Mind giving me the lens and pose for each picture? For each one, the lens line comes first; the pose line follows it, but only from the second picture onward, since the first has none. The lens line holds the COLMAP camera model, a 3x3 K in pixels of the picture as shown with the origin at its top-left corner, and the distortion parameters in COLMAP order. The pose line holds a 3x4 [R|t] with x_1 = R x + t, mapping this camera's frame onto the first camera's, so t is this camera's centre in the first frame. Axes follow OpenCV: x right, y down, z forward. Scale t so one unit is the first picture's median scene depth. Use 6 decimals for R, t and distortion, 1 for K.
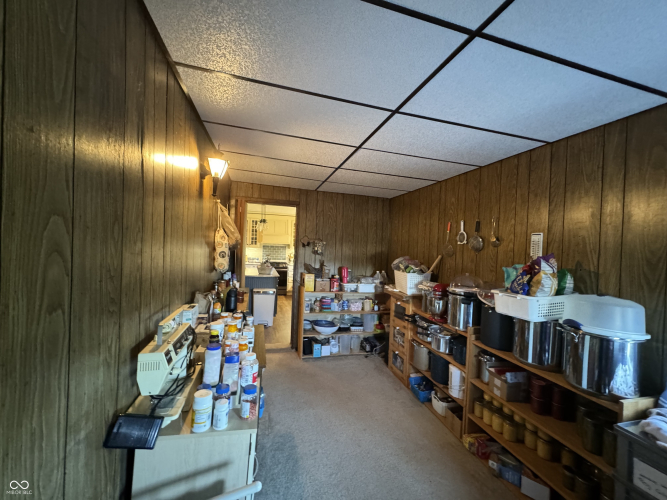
lens RADIAL K [[264.5, 0, 333.5], [0, 264.5, 250.0], [0, 0, 1]] dist [-0.001650, -0.000037]
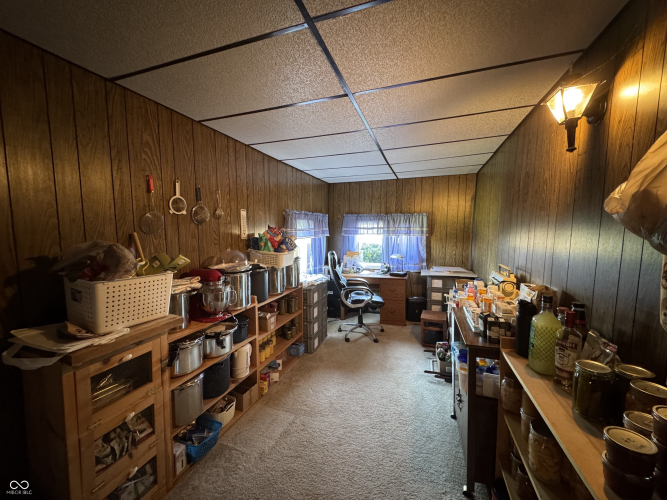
lens RADIAL K [[264.5, 0, 333.5], [0, 264.5, 250.0], [0, 0, 1]] dist [-0.001650, -0.000037]
pose [[-0.823197, -0.085542, 0.561275, -0.277511], [-0.024463, 0.993011, 0.115462, -0.020954], [-0.567229, 0.081318, -0.819536, 1.418111]]
